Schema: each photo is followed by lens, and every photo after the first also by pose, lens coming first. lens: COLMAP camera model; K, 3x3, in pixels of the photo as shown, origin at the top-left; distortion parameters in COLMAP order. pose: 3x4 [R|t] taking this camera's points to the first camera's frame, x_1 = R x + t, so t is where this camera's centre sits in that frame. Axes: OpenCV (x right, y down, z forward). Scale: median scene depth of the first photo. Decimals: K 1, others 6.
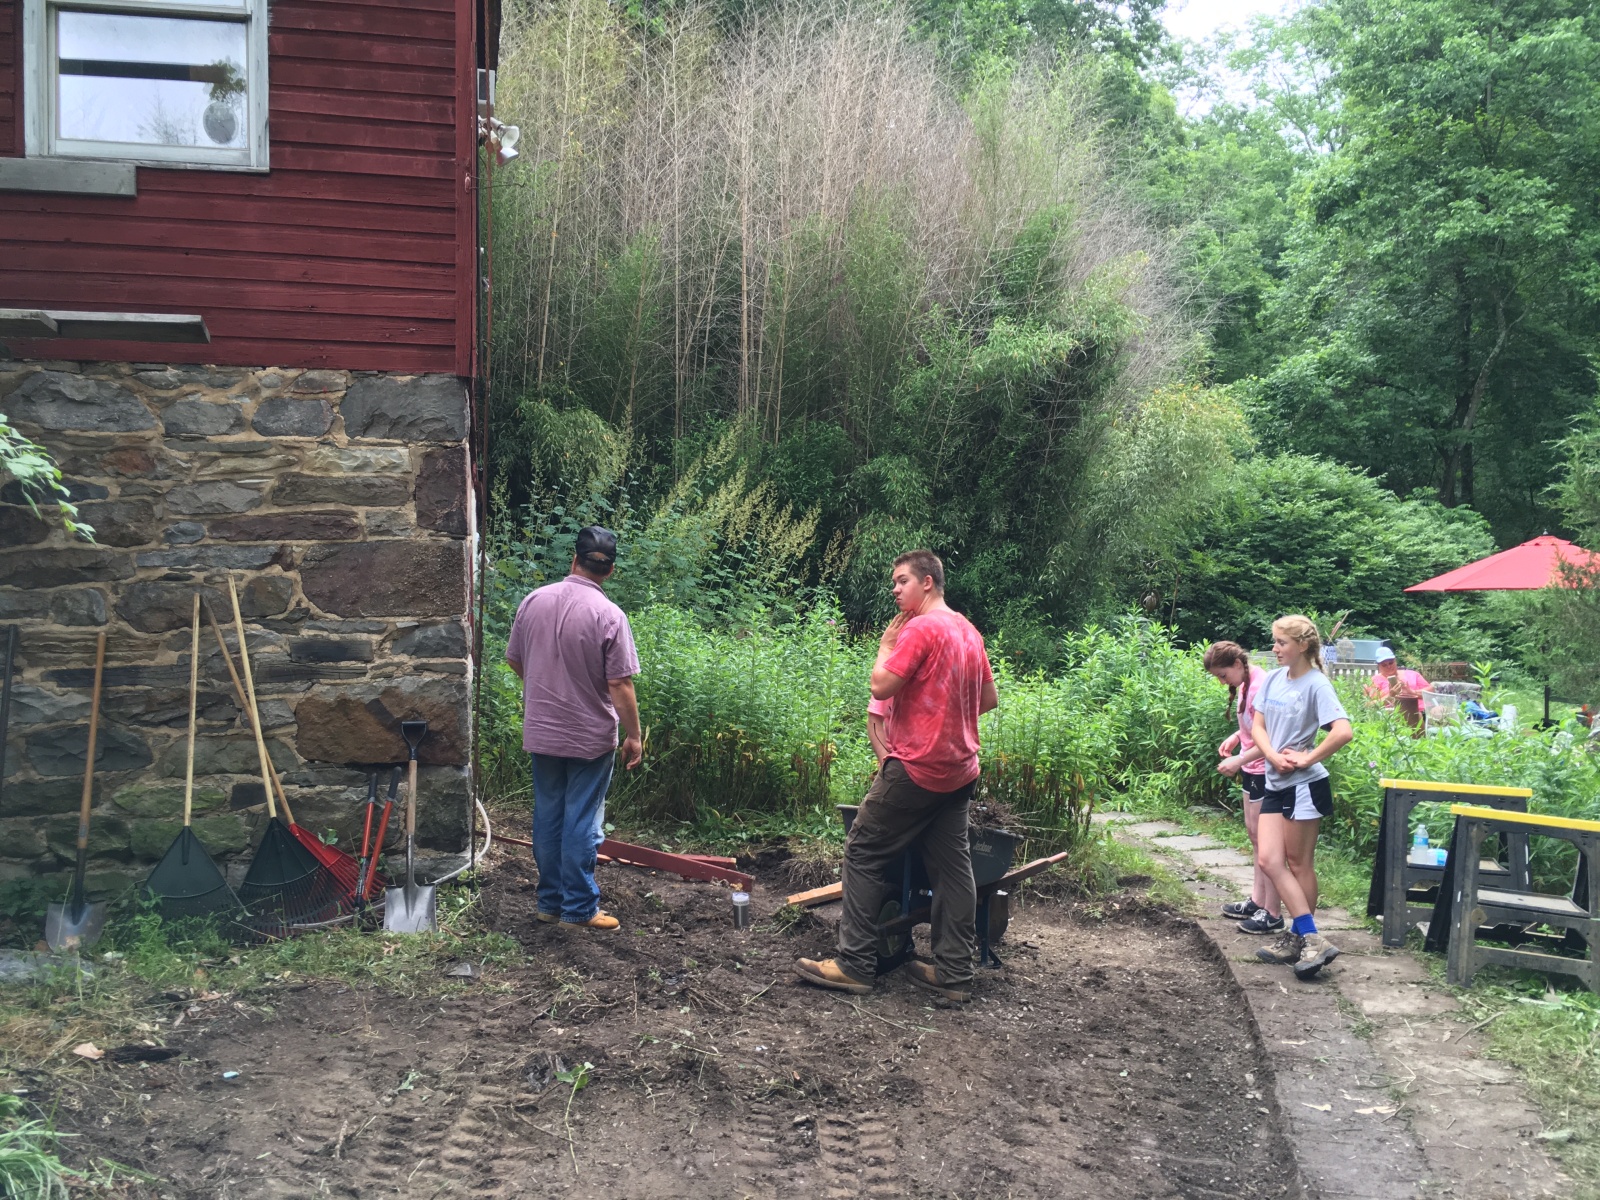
lens RADIAL K [[1391.6, 0, 784.2], [0, 1391.6, 613.2], [0, 0, 1]] dist [0.075852, -0.107285]
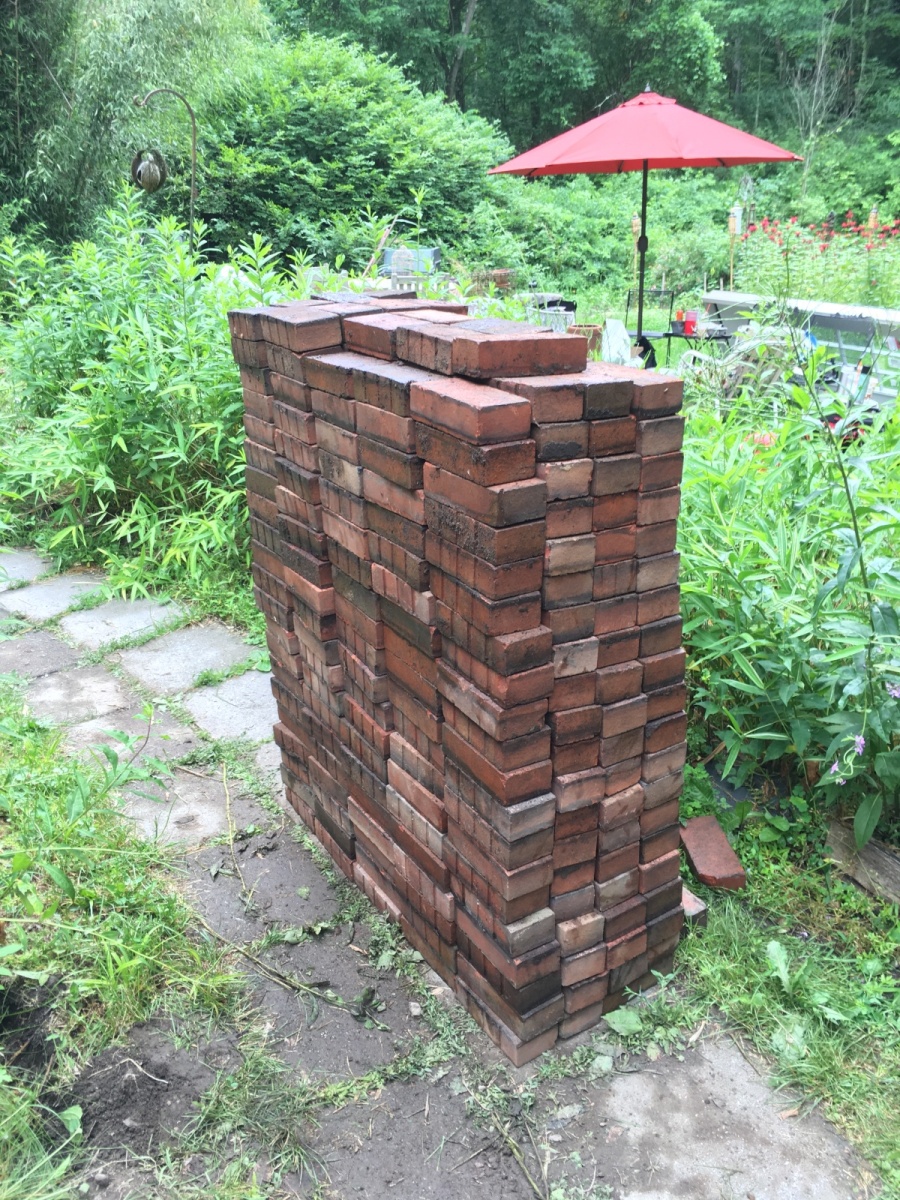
lens RADIAL K [[1043.7, 0, 447.4], [0, 1043.7, 600.7], [0, 0, 1]] dist [0.075852, -0.107285]
pose [[0.888857, -0.180100, 0.421303, 0.092913], [0.034830, 0.943405, 0.329808, 0.009950], [-0.456858, -0.278478, 0.844826, 0.317546]]
